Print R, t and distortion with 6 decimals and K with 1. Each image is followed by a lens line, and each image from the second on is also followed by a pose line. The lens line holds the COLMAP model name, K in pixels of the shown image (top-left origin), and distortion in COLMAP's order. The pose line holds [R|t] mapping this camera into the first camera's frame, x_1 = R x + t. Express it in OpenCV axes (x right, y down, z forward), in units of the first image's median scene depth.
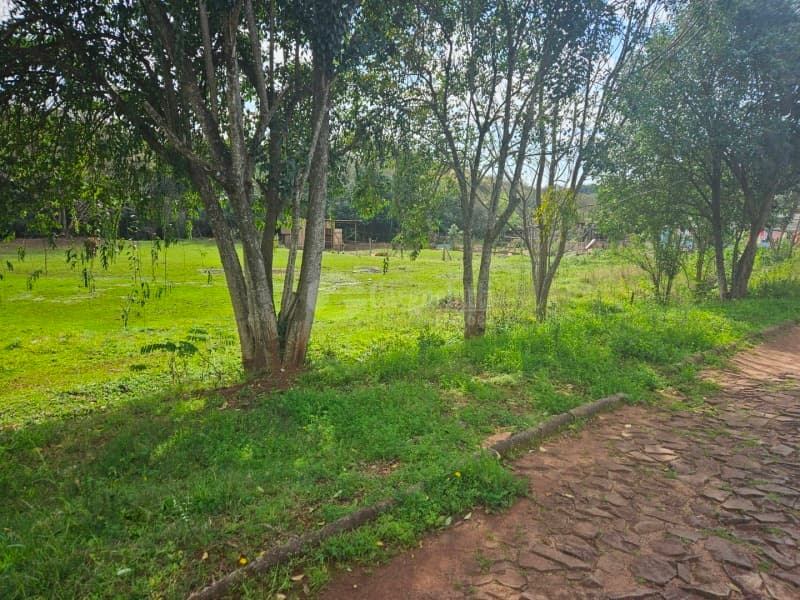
lens RADIAL K [[535.1, 0, 399.1], [0, 535.1, 306.5], [0, 0, 1]] dist [0.072920, -0.056495]
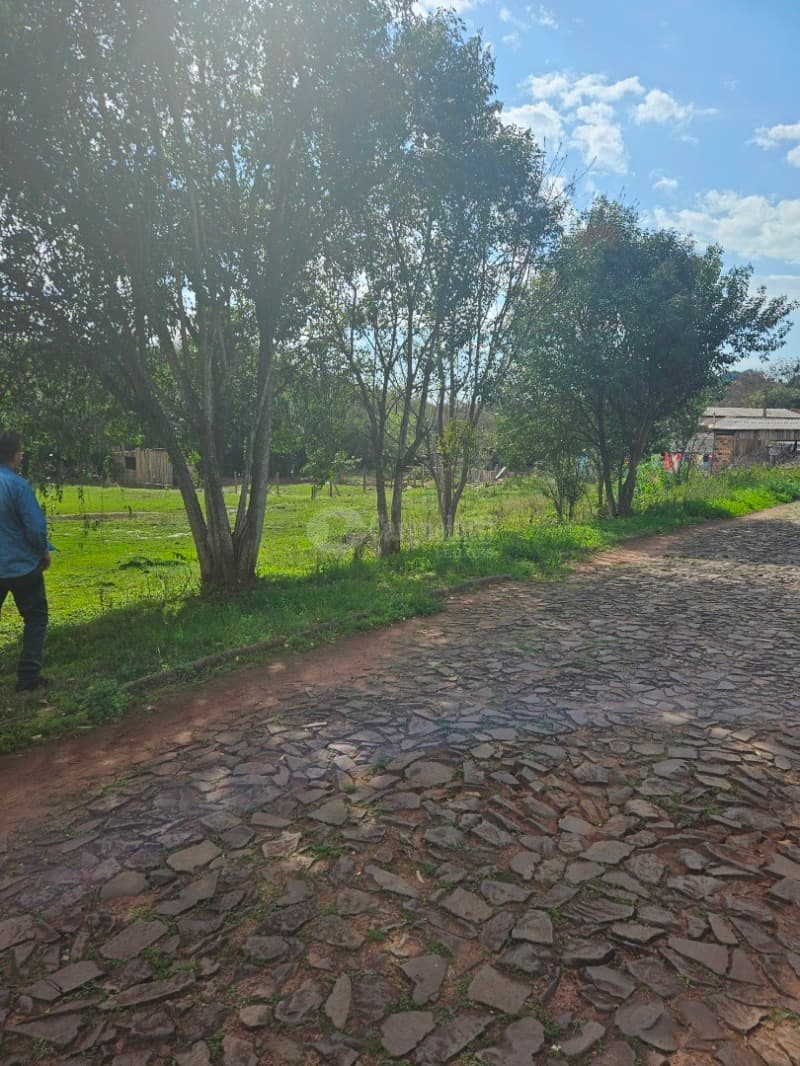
lens RADIAL K [[713.0, 0, 403.3], [0, 713.0, 530.3], [0, 0, 1]] dist [0.072920, -0.056495]
pose [[0.980222, -0.037713, 0.194276, -0.098251], [0.045808, 0.998252, -0.037340, 0.048953], [-0.192528, 0.045501, 0.980236, -0.370126]]
